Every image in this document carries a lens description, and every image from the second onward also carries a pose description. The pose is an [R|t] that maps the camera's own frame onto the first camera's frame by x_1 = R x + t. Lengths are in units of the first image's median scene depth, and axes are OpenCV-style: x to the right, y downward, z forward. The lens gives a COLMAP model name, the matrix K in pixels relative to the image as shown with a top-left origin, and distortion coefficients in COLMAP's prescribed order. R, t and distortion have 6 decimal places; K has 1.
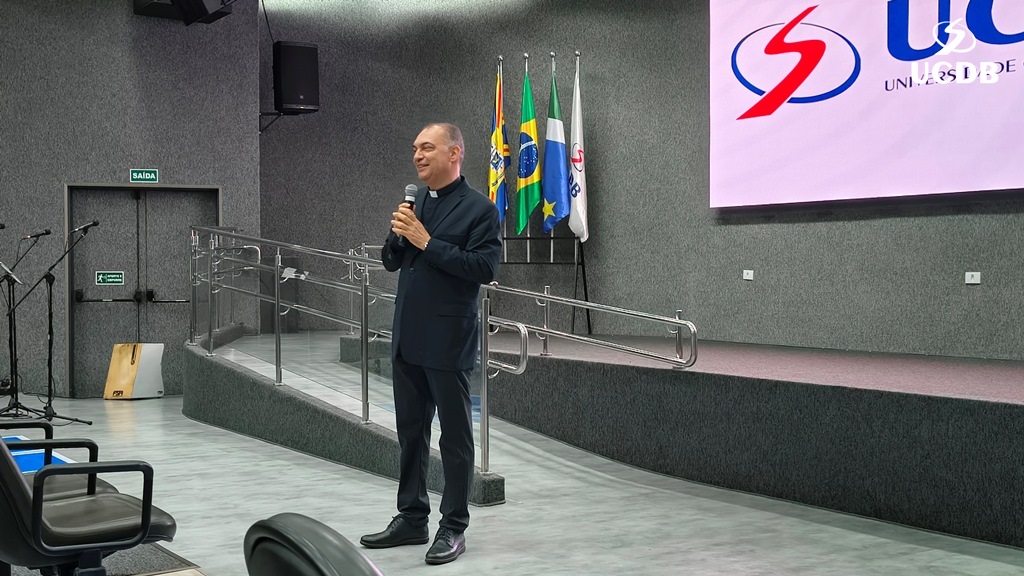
lens RADIAL K [[1164.8, 0, 518.1], [0, 1164.8, 290.9], [0, 0, 1]] dist [0.029561, 0.033122]
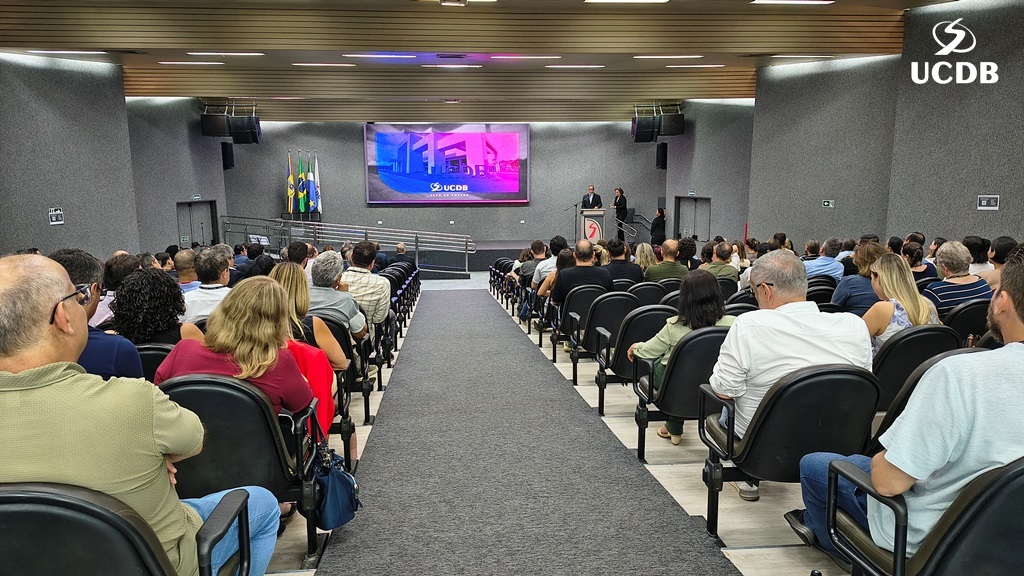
lens RADIAL K [[703.5, 0, 497.0], [0, 703.5, 288.9], [0, 0, 1]] dist [0.053682, -0.055868]
pose [[0.508681, -0.146836, 0.848341, -1.523613], [0.020619, 0.987144, 0.158498, -0.153578], [-0.860708, -0.063133, 0.505169, -0.396856]]
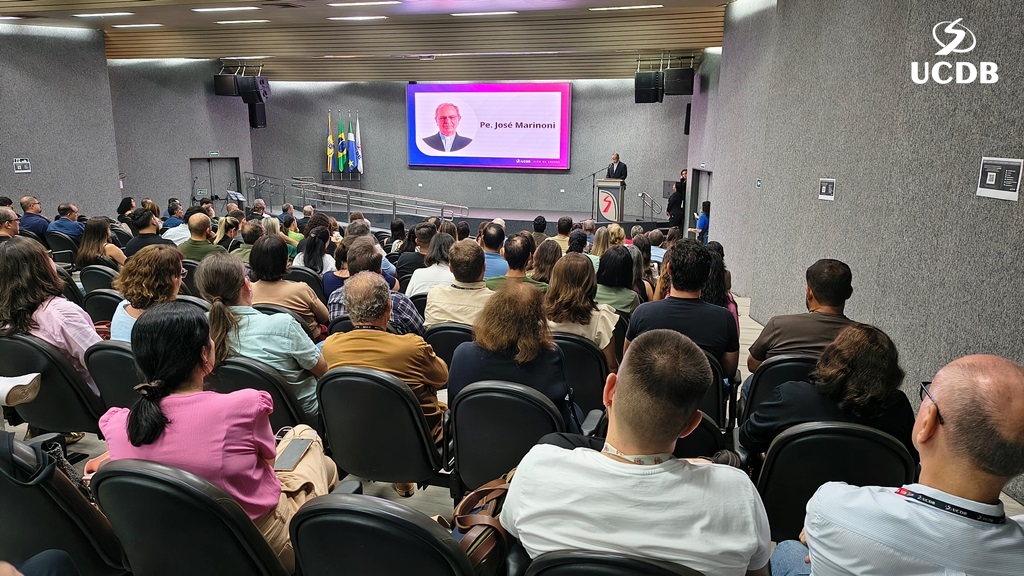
lens RADIAL K [[697.8, 0, 512.8], [0, 697.8, 284.1], [0, 0, 1]] dist [0.055609, -0.059762]
pose [[0.781952, -0.122798, 0.611123, -0.940400], [-0.000500, 0.980280, 0.197615, -0.144311], [-0.623339, -0.154831, 0.766470, -0.844195]]
